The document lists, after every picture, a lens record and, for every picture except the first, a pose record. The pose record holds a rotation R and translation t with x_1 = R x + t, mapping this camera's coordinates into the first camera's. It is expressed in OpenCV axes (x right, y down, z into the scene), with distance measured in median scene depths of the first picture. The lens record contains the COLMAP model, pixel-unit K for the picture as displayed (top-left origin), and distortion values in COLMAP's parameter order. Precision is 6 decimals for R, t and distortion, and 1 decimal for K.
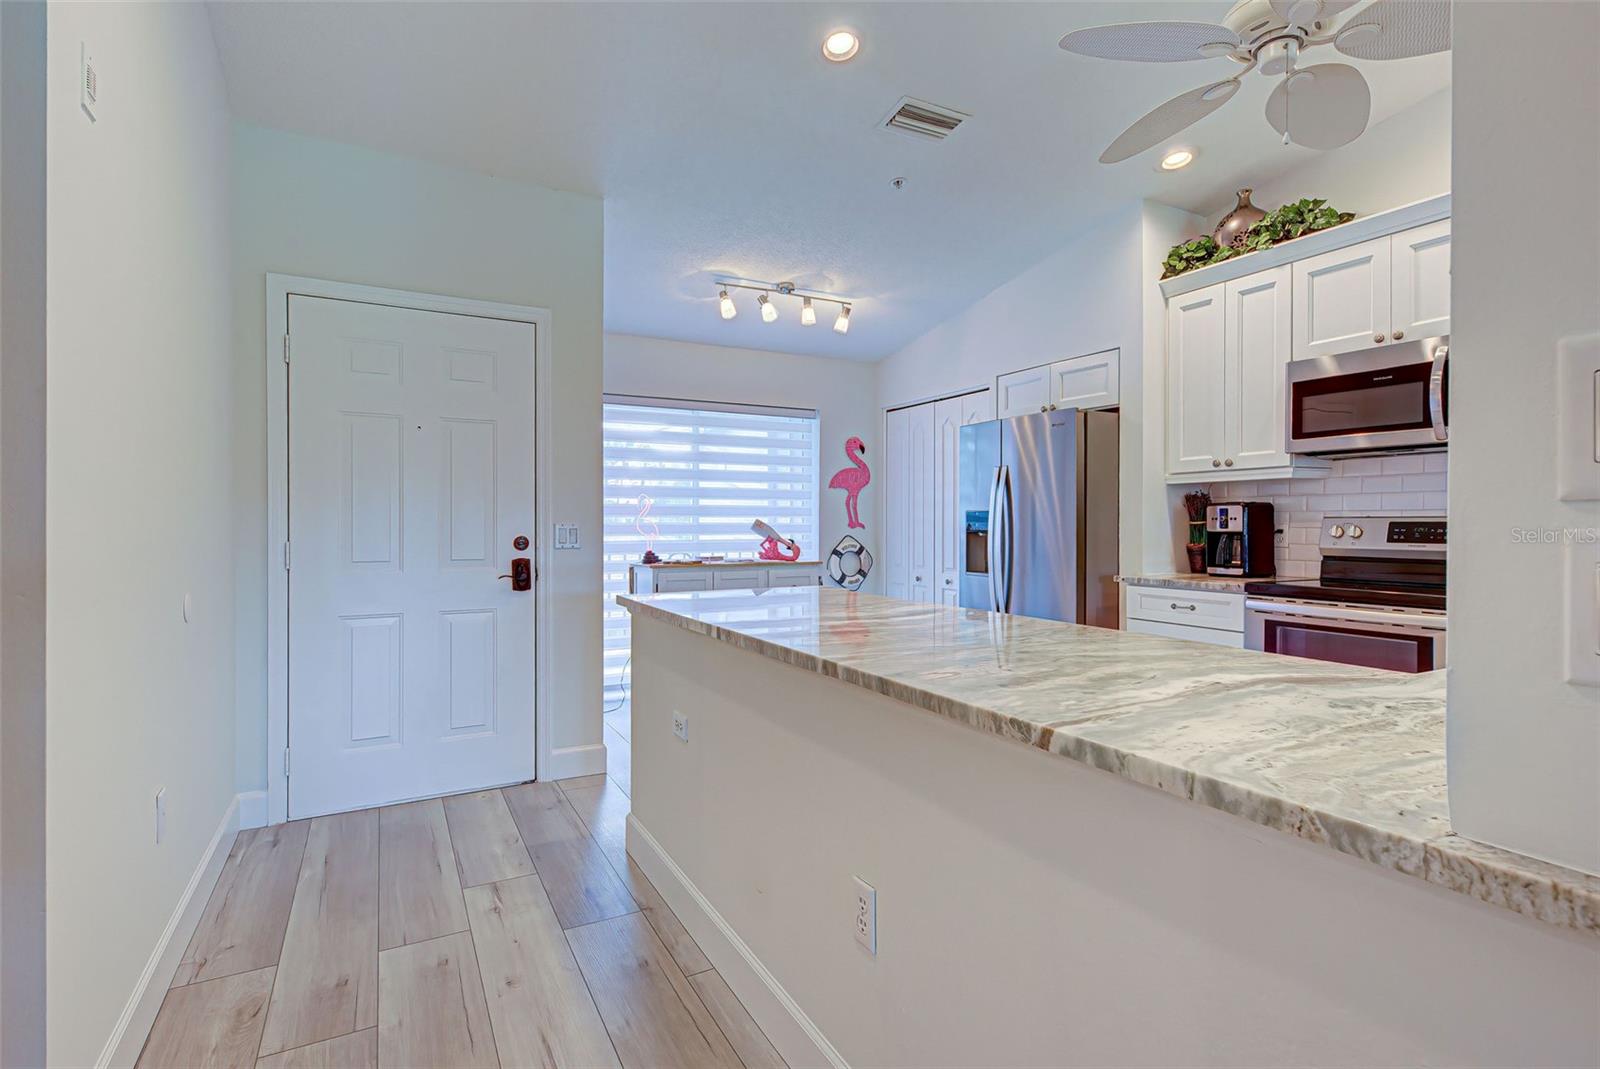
lens RADIAL K [[815.4, 0, 809.1], [0, 815.4, 532.3], [0, 0, 1]] dist [-0.001408, -0.000181]
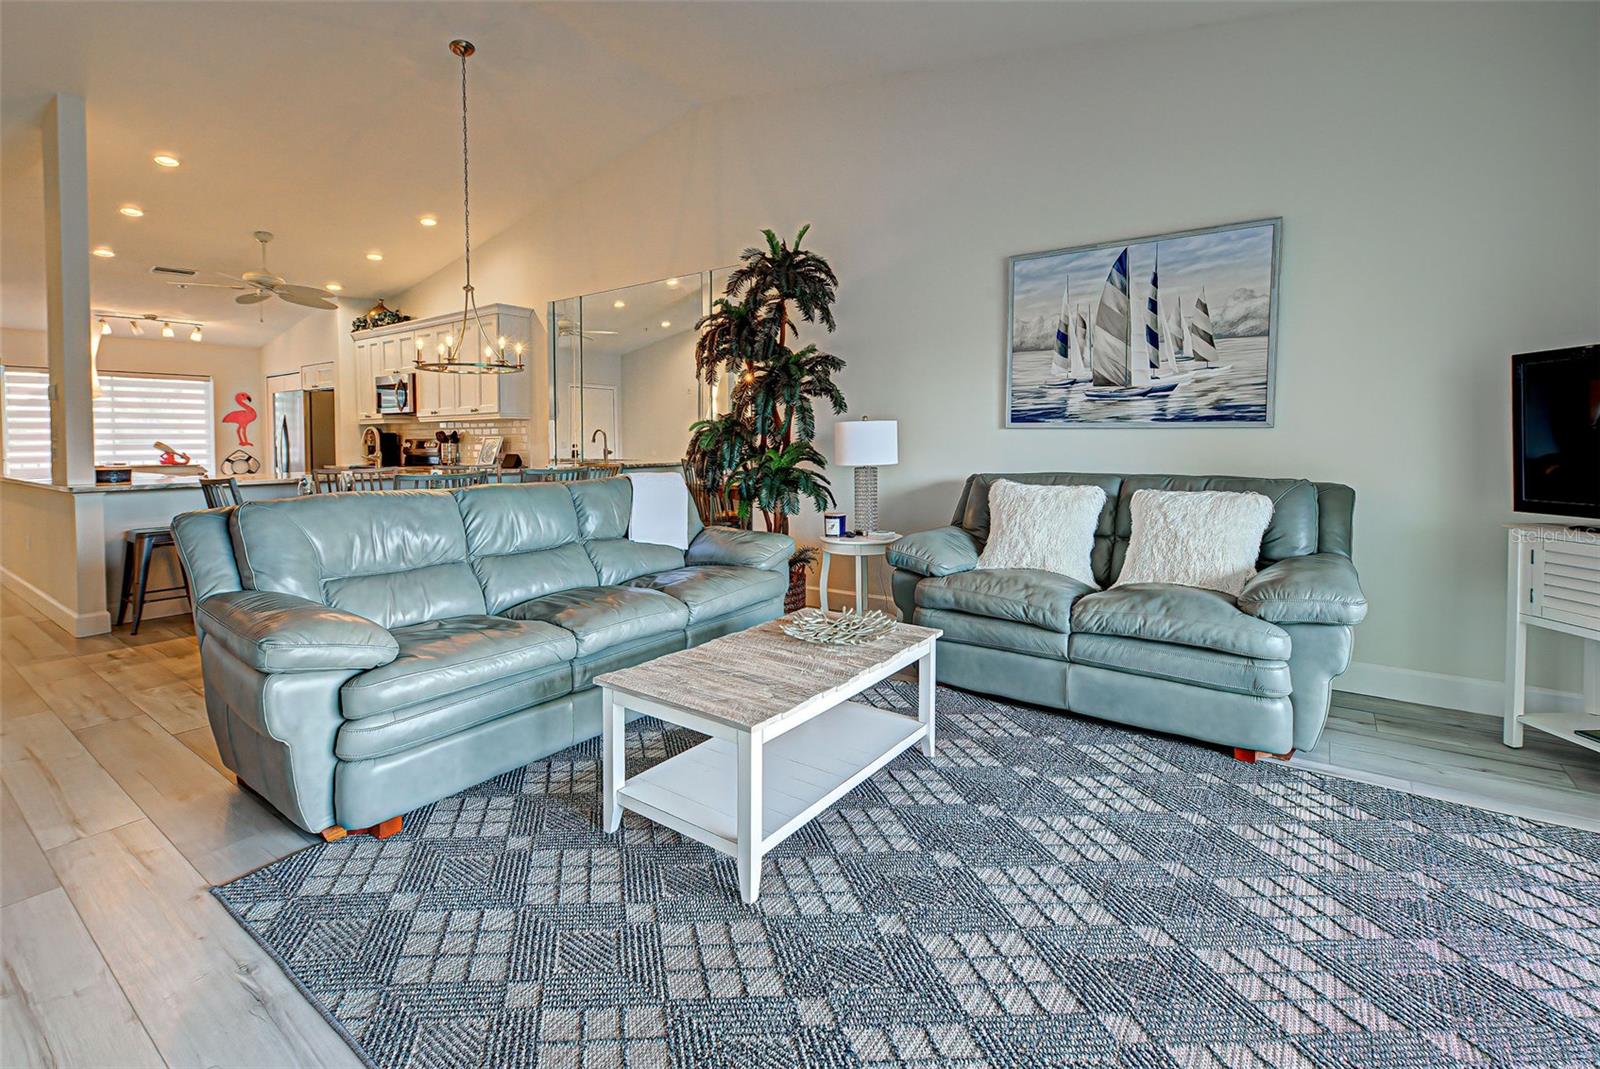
lens RADIAL K [[734.0, 0, 799.6], [0, 734.0, 462.2], [0, 0, 1]] dist [0.010528, -0.000081]
pose [[0.901573, -0.019051, 0.432208, 0.491588], [0.011958, 0.999746, 0.019121, 0.015049], [-0.432462, -0.012071, 0.901571, -1.008824]]
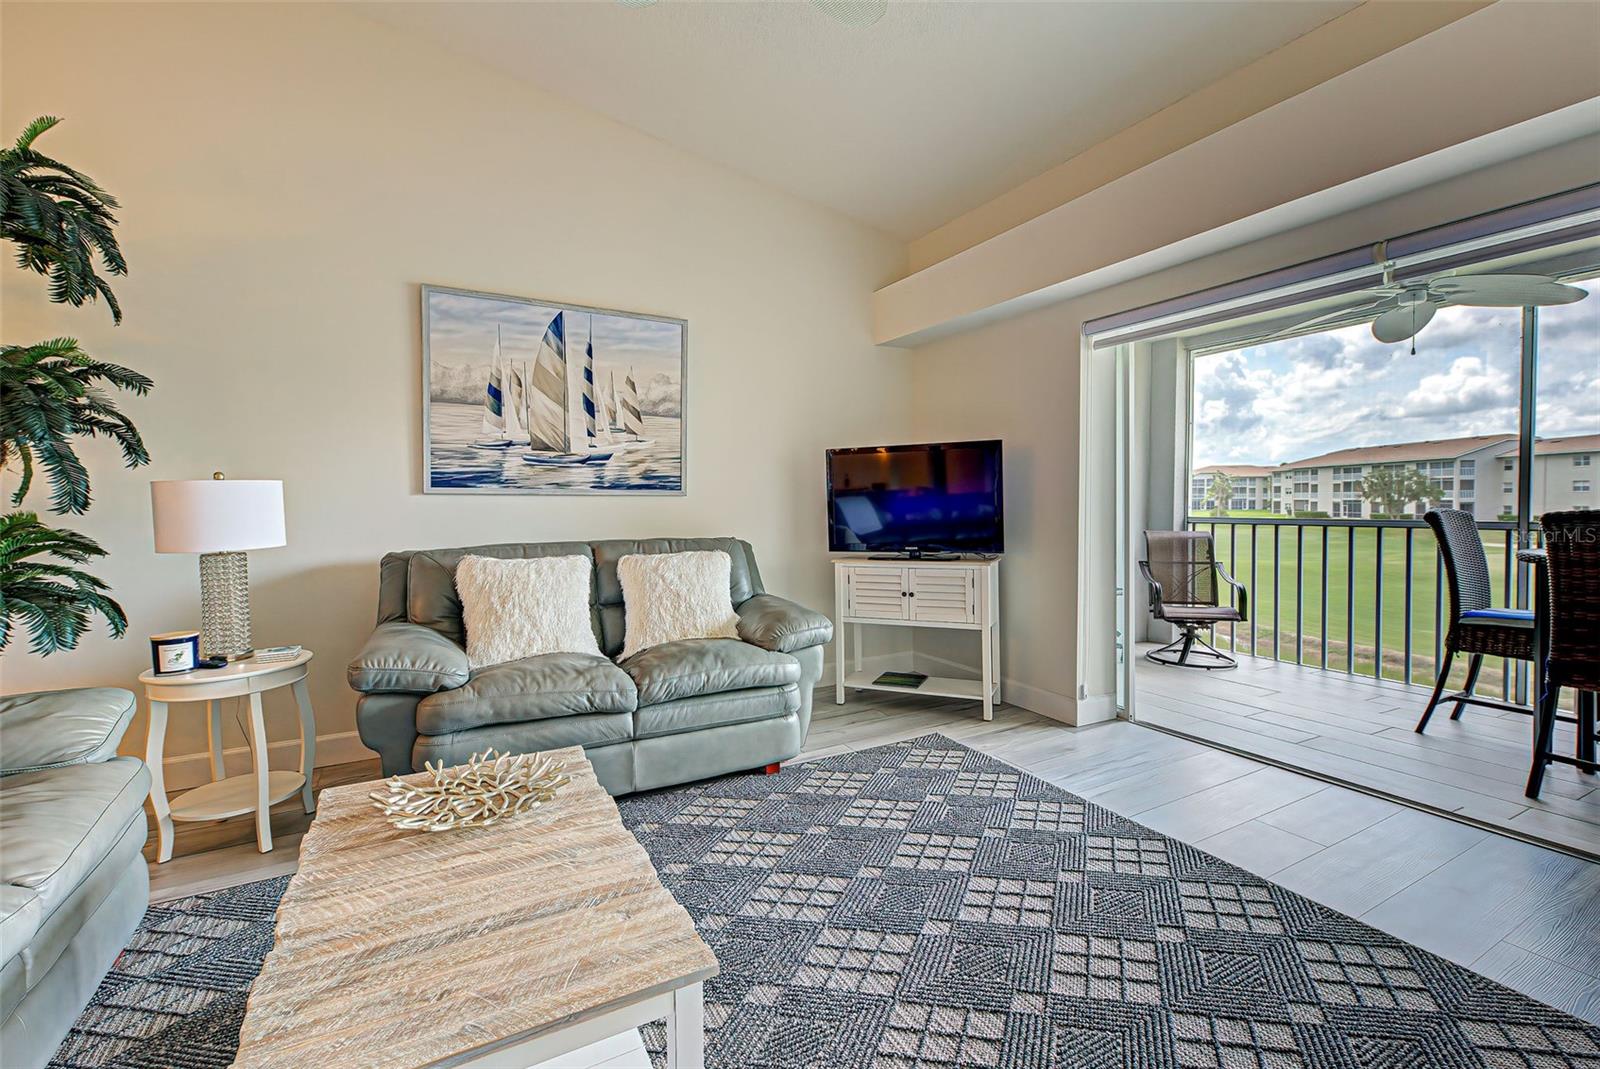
lens RADIAL K [[698.4, 0, 794.8], [0, 698.4, 524.8], [0, 0, 1]] dist [0.015393, -0.004552]
pose [[-0.012151, -0.033480, 0.999366, 0.421564], [0.024454, 0.999130, 0.033770, 0.010914], [-0.999627, 0.024848, -0.011322, -0.735422]]
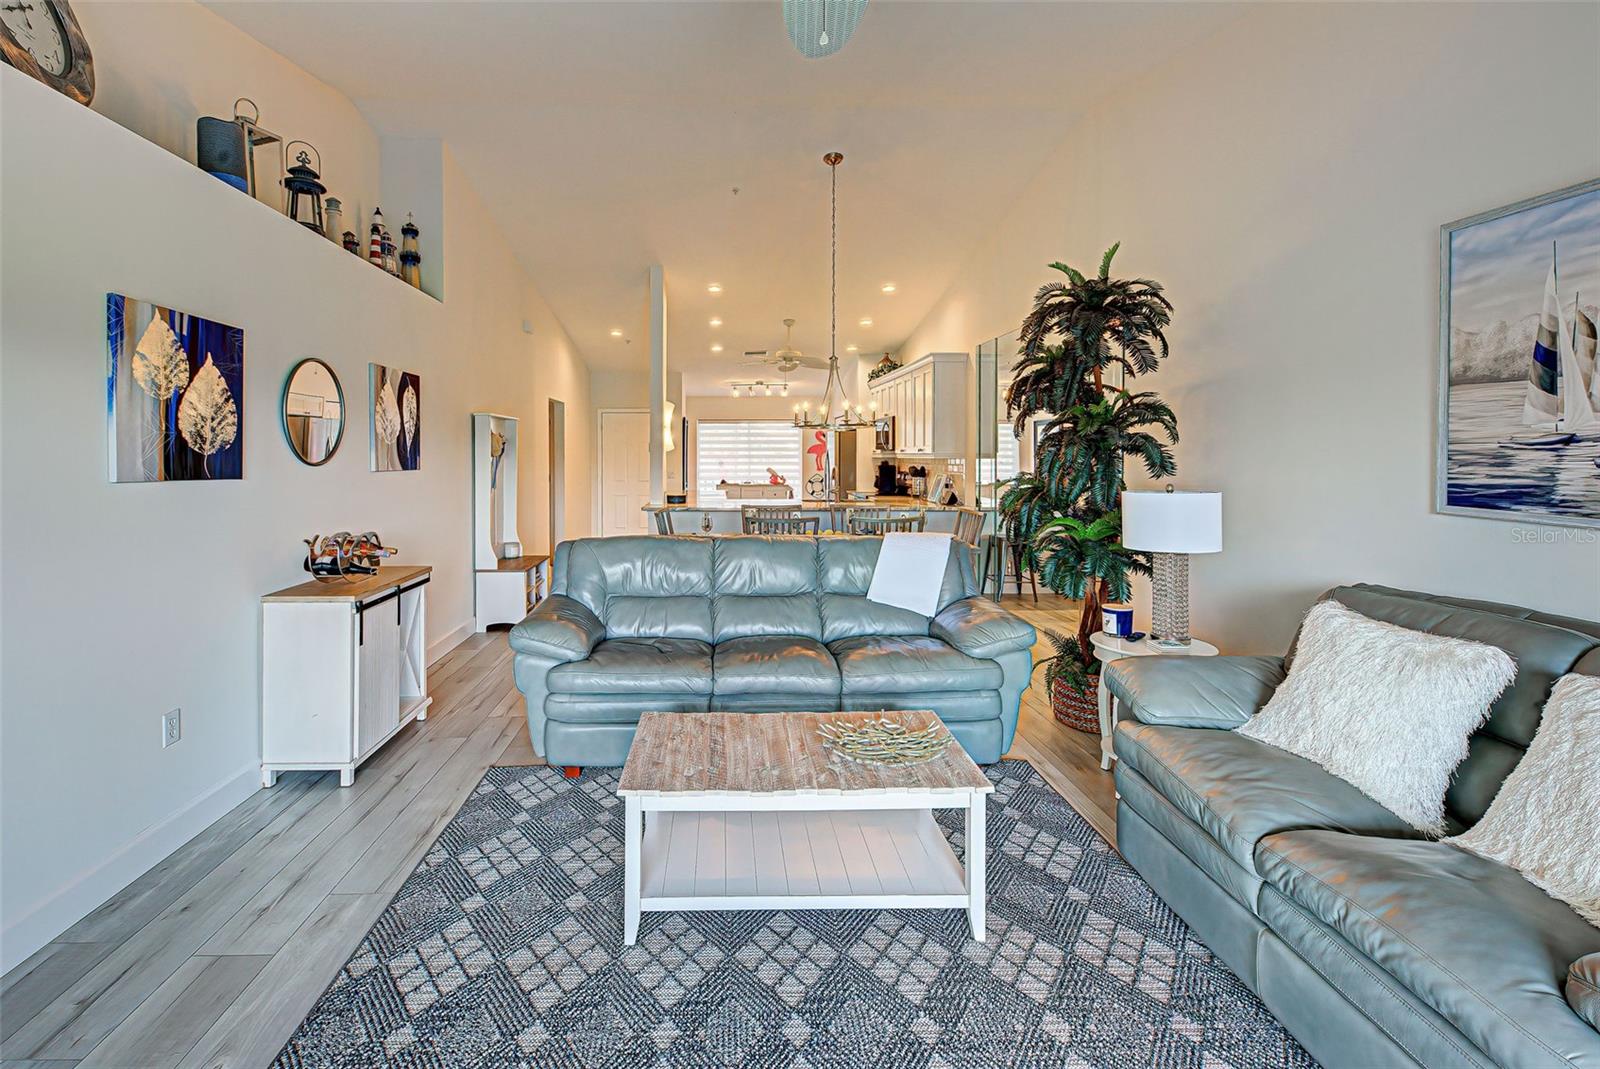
lens RADIAL K [[714.4, 0, 702.3], [0, 714.4, 461.0], [0, 0, 1]] dist [-0.001550, -0.001219]
pose [[0.878485, 0.003299, -0.477759, 0.809165], [-0.004847, 0.999986, -0.002009, -0.029883], [0.477746, 0.004081, 0.878489, -1.013589]]
